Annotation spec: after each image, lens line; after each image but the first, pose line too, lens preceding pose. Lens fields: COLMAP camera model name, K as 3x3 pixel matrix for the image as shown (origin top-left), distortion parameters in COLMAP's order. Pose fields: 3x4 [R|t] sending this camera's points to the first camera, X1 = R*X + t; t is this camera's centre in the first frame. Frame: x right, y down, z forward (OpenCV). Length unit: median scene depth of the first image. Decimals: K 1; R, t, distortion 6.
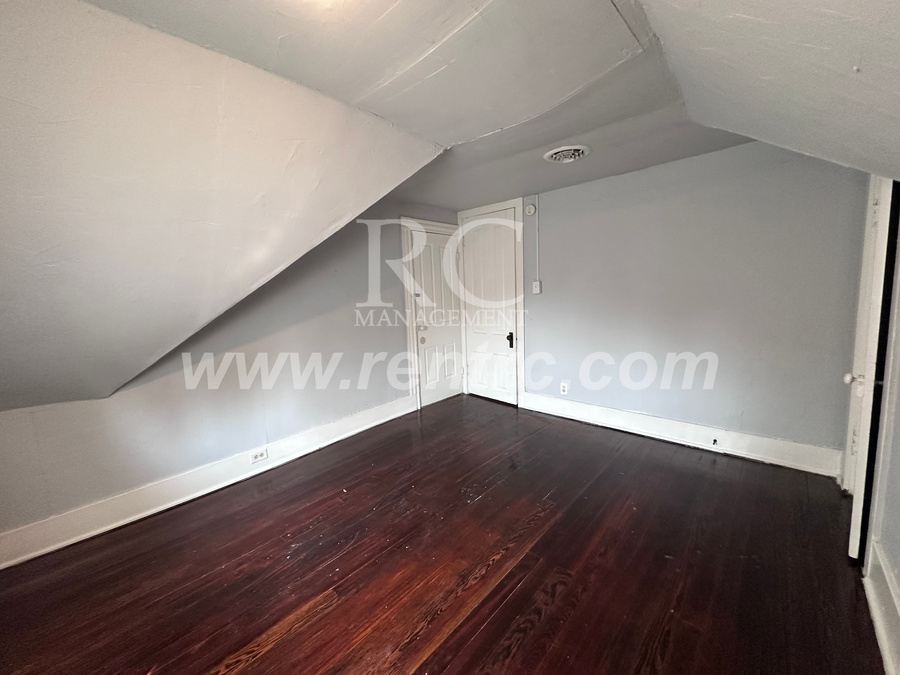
lens RADIAL K [[362.0, 0, 450.8], [0, 362.0, 335.5], [0, 0, 1]] dist [-0.002167, -0.000159]
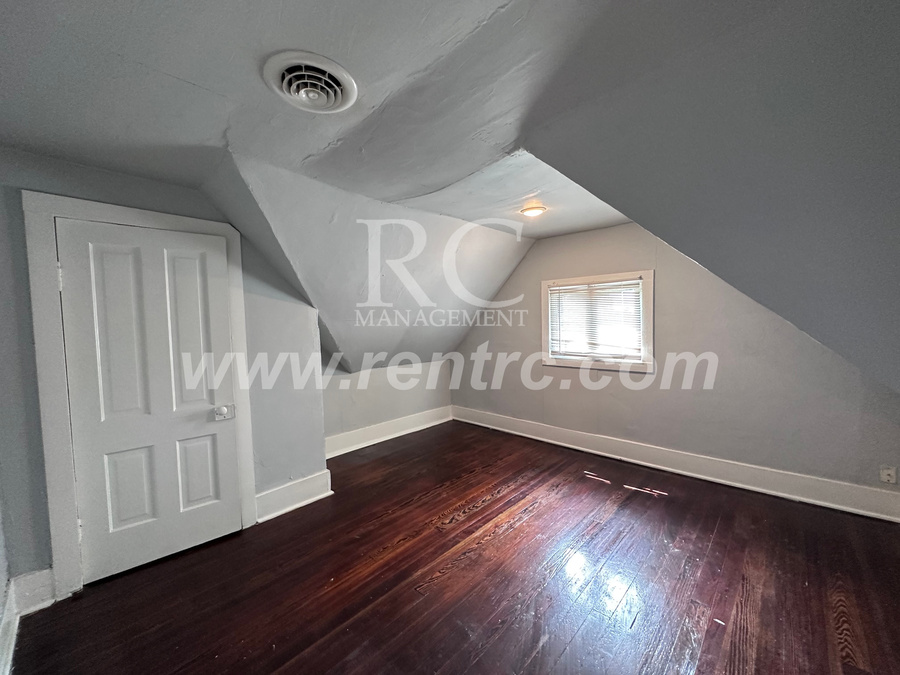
lens RADIAL K [[362.0, 0, 449.2], [0, 362.0, 335.5], [0, 0, 1]] dist [-0.002167, -0.000159]
pose [[-0.997415, 0.070777, 0.012423, 0.211575], [0.071858, 0.983481, 0.166140, -0.323836], [-0.000459, 0.166603, -0.986024, 2.321756]]
